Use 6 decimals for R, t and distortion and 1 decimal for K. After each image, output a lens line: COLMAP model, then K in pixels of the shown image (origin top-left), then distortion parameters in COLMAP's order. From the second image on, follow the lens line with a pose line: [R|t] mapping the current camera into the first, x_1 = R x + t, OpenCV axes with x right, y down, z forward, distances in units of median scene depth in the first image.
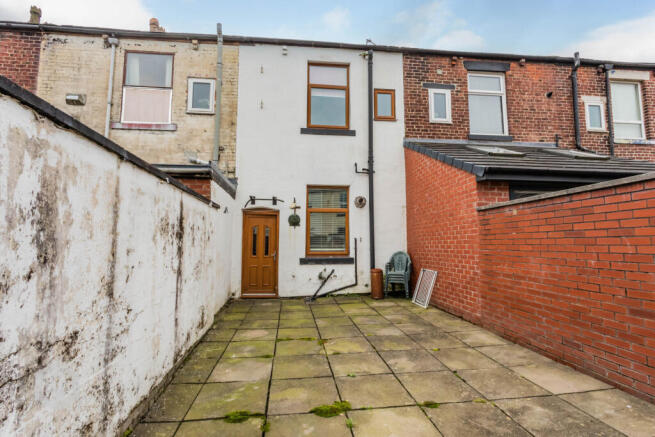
lens RADIAL K [[301.1, 0, 326.1], [0, 301.1, 217.6], [0, 0, 1]] dist [0.000644, -0.000068]
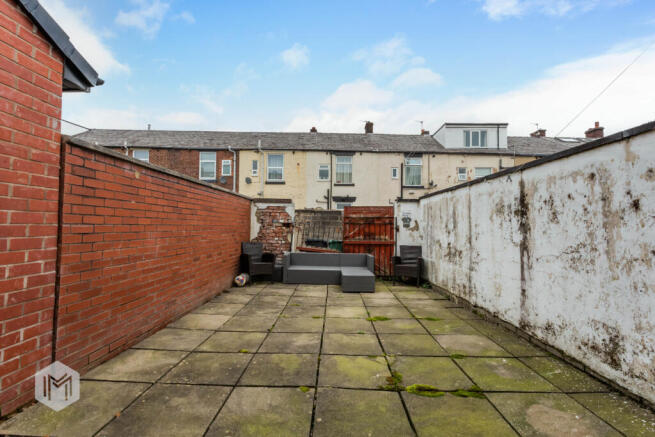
lens RADIAL K [[301.1, 0, 327.6], [0, 301.1, 218.8], [0, 0, 1]] dist [0.000644, -0.000068]
pose [[-0.990108, -0.005124, 0.140212, 0.043081], [-0.021230, 0.993297, -0.113621, 0.191565], [-0.138690, -0.115474, -0.983581, 1.891195]]
